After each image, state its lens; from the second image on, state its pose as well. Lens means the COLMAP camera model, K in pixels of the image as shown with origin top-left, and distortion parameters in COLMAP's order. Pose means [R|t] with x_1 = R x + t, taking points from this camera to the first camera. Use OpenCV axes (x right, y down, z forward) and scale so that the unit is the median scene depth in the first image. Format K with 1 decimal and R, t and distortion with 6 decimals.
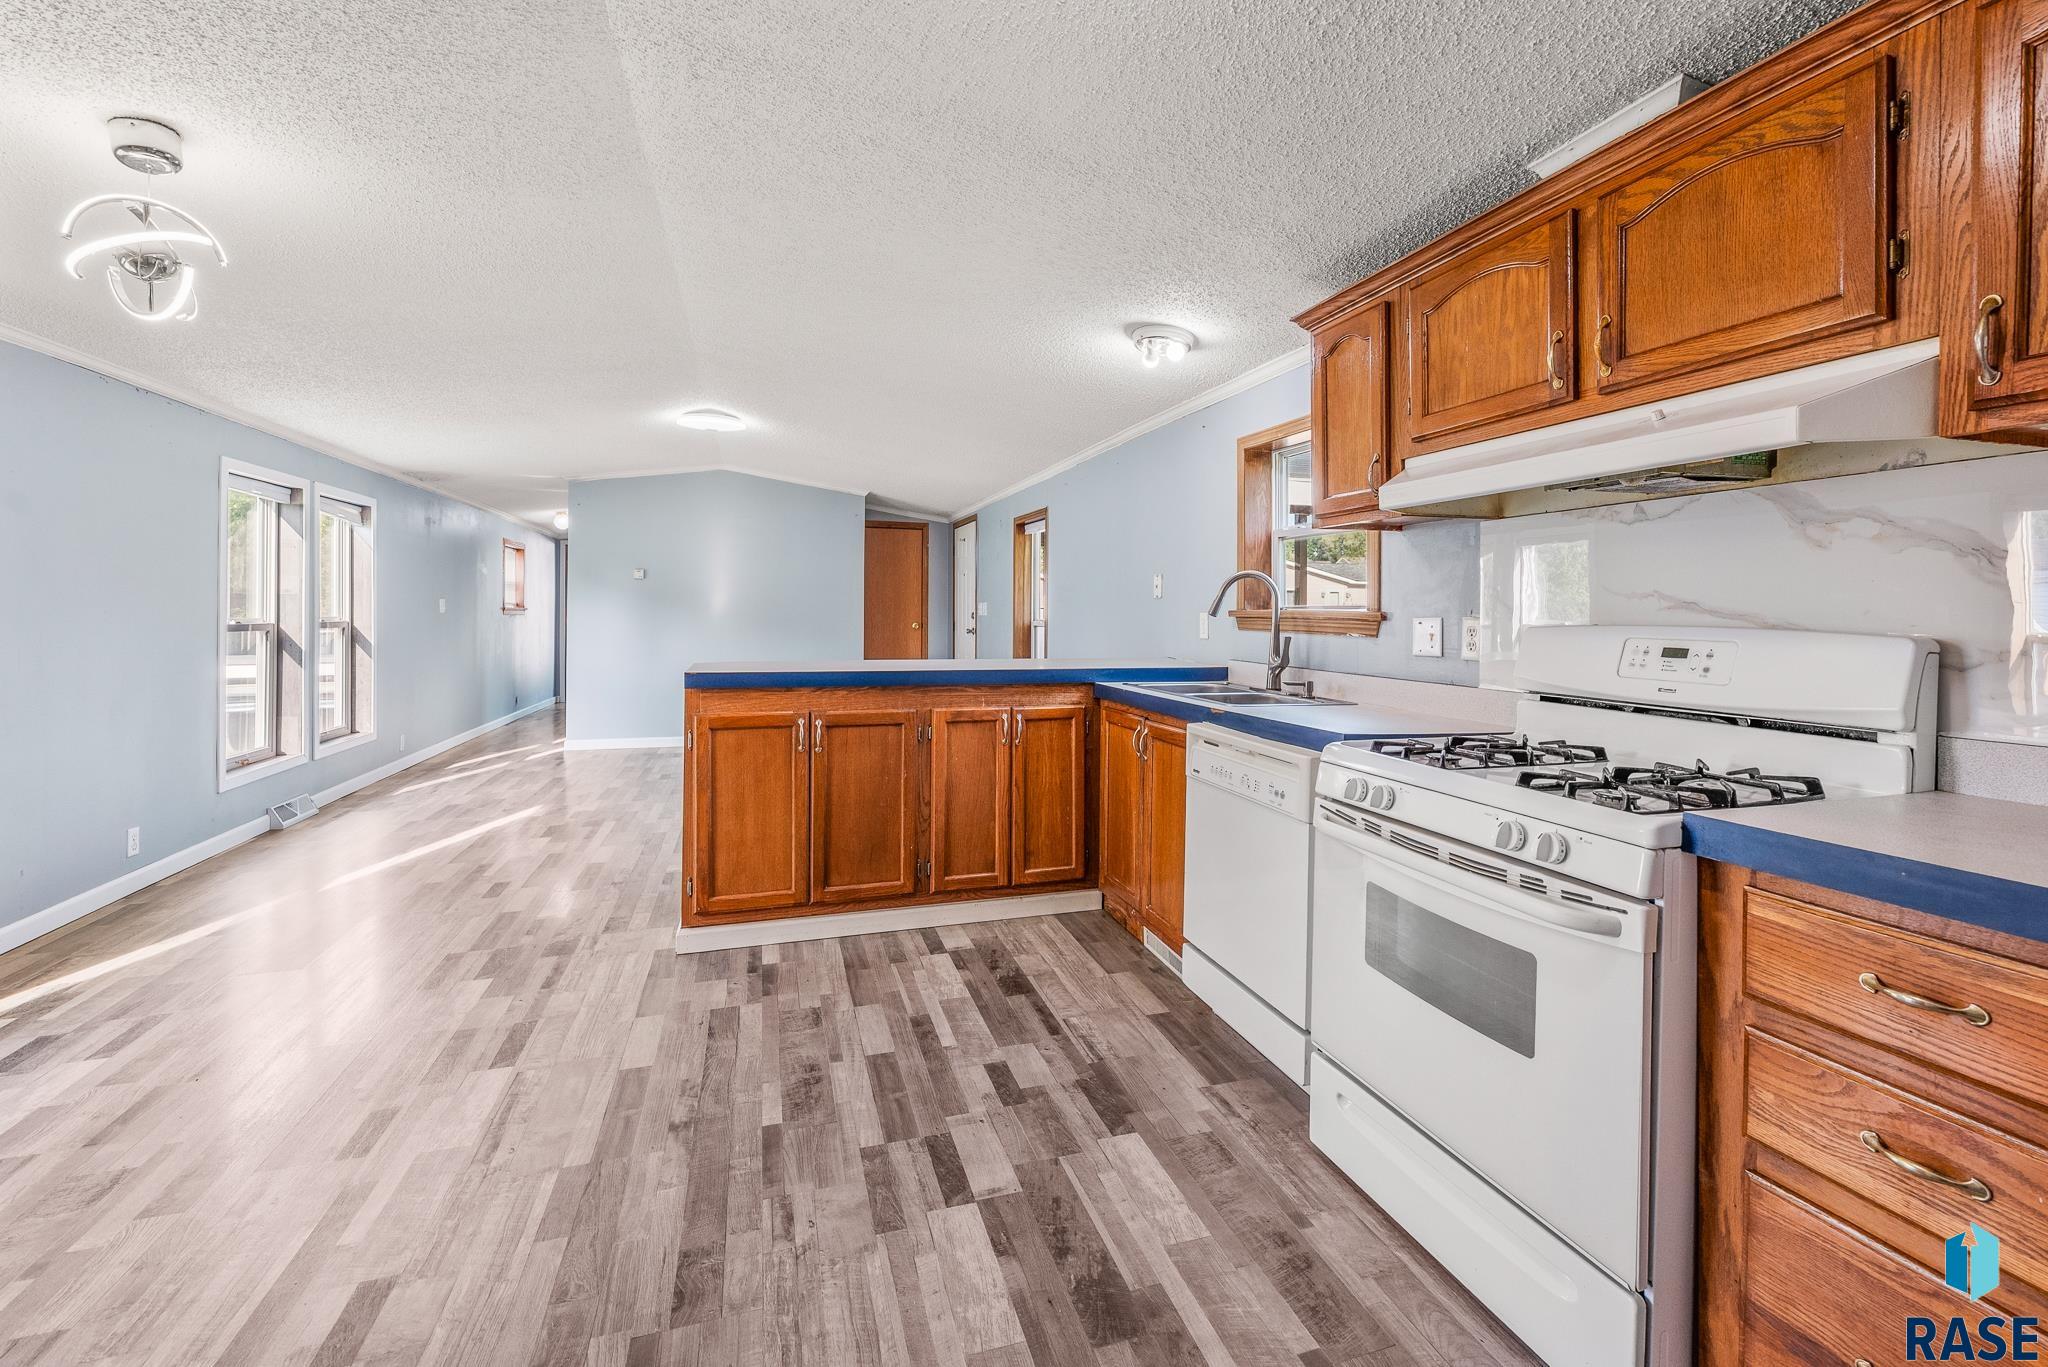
lens RADIAL K [[874.1, 0, 1045.7], [0, 874.1, 612.2], [0, 0, 1]] dist [-0.001427, -0.000432]
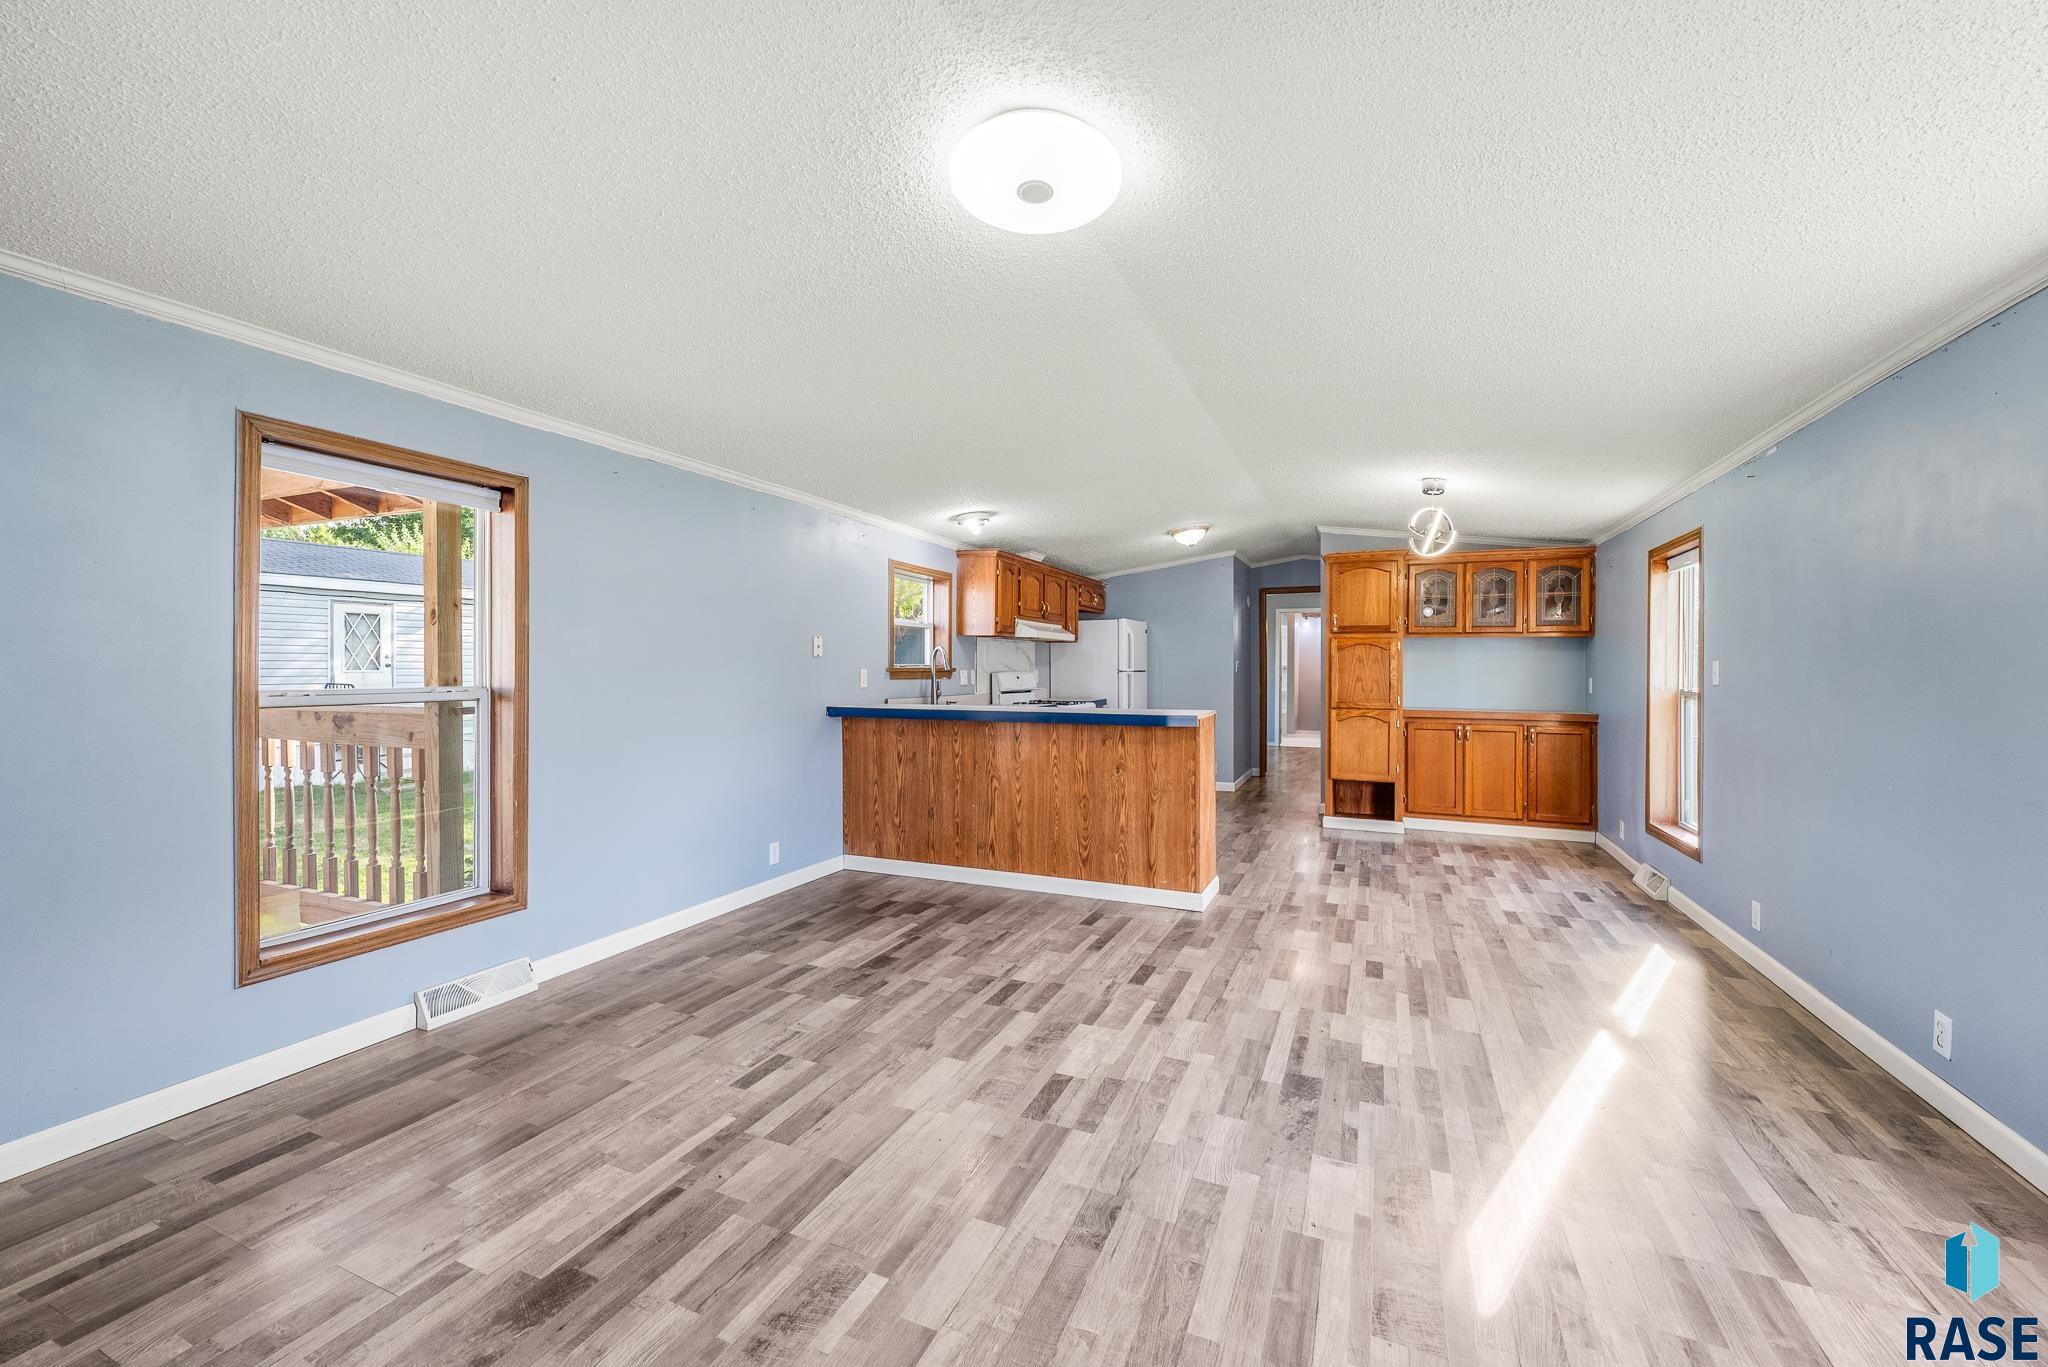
lens RADIAL K [[819.5, 0, 1022.8], [0, 819.5, 671.3], [0, 0, 1]] dist [-0.001335, -0.000084]
pose [[-0.749785, -0.014182, 0.661530, -1.313656], [-0.009815, 0.999899, 0.010311, -0.017428], [-0.661609, 0.001238, -0.749848, 2.721987]]
